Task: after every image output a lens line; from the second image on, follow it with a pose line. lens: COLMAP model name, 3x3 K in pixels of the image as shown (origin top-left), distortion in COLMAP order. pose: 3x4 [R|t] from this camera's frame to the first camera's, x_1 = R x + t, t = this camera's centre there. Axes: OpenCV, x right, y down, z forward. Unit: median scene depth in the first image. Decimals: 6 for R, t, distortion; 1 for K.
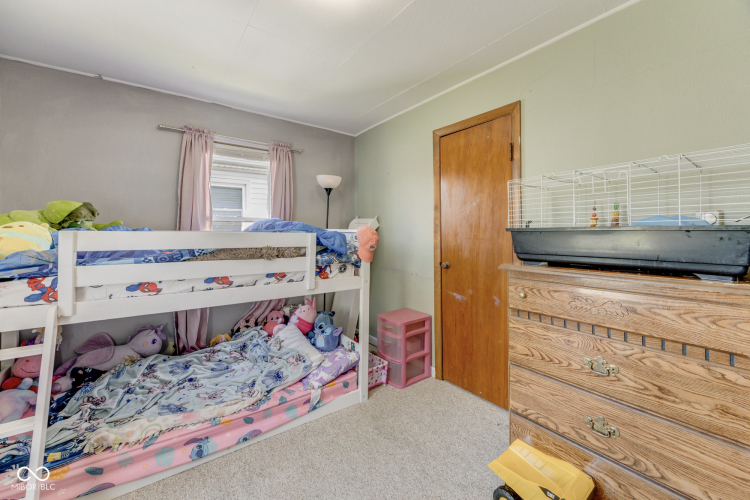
lens RADIAL K [[299.3, 0, 375.8], [0, 299.3, 237.1], [0, 0, 1]] dist [0.001017, -0.000398]
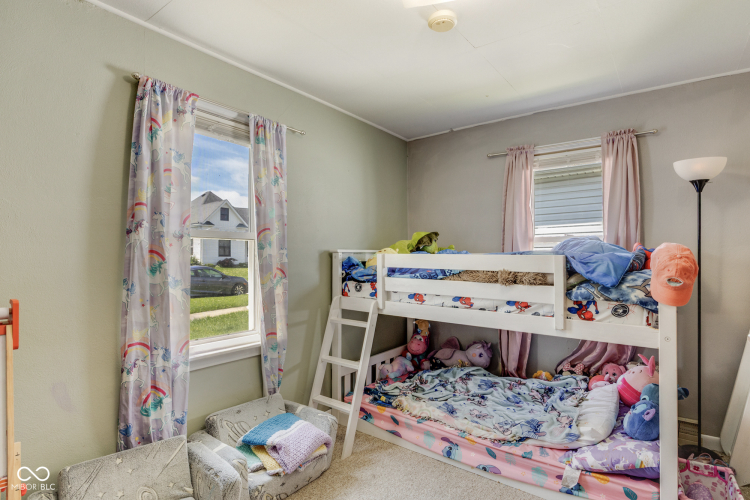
lens RADIAL K [[400.9, 0, 375.6], [0, 400.9, 252.8], [0, 0, 1]] dist [-0.018515, -0.000252]
pose [[0.262940, -0.004181, -0.964803, 0.643025], [-0.016275, 0.999829, -0.008768, -0.004236], [0.964675, 0.018008, 0.262827, 0.280658]]
